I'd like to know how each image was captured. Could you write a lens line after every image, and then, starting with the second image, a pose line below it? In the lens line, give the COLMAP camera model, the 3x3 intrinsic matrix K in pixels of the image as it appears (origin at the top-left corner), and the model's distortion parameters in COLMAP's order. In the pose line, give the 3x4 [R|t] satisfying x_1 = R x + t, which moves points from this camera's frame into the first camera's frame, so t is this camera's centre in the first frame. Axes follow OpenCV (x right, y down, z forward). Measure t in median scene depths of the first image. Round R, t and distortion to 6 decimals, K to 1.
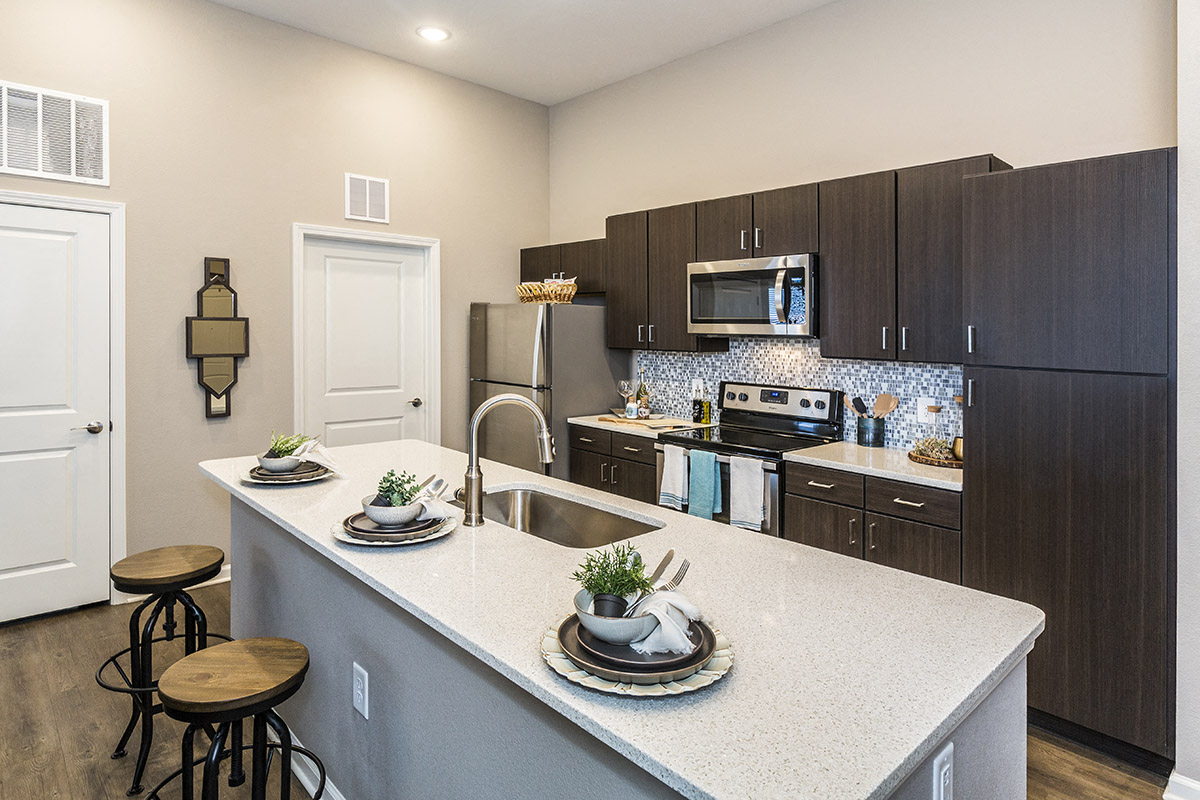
lens RADIAL K [[662.4, 0, 600.0], [0, 662.4, 325.4], [0, 0, 1]] dist [0.017263, 0.000332]
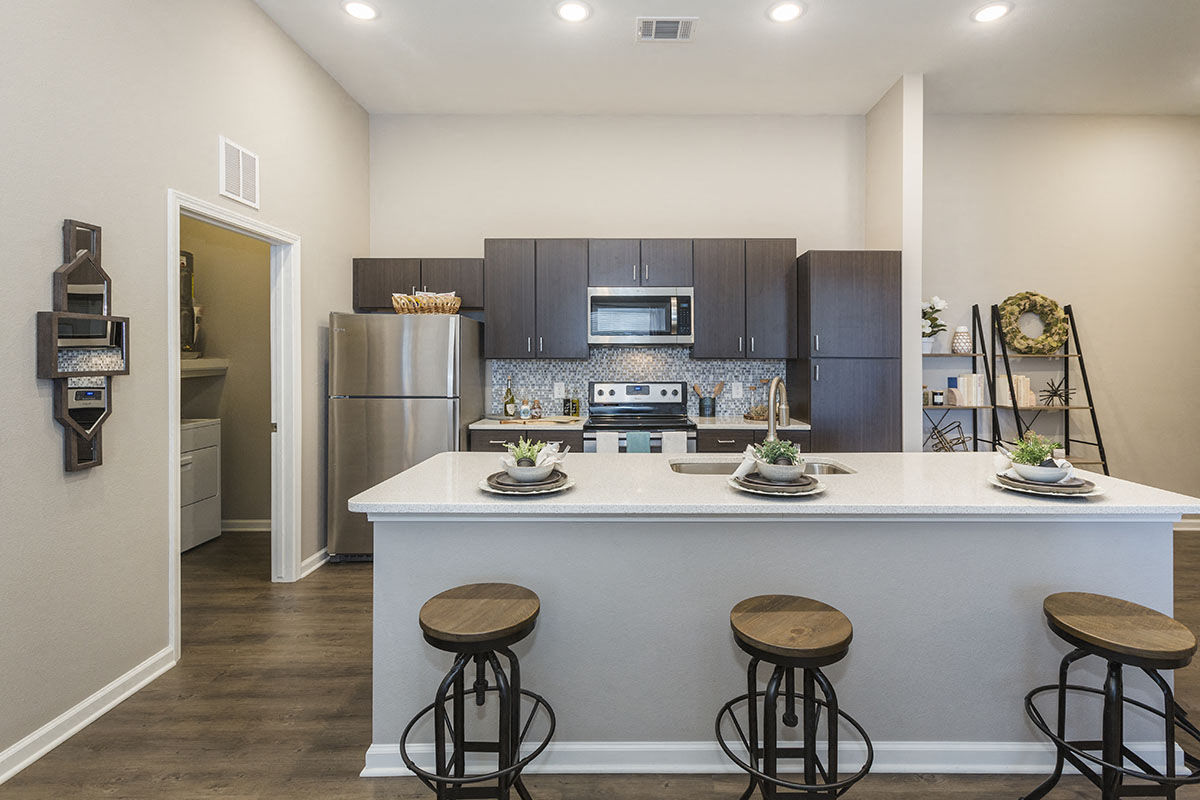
lens RADIAL K [[570.9, 0, 606.0], [0, 570.9, 347.1], [0, 0, 1]] dist [0.003145, 0.000108]
pose [[0.684605, -0.000340, 0.728914, -0.625268], [0.005766, 0.999971, -0.004948, 0.024587], [-0.728891, 0.007591, 0.684588, 0.244784]]
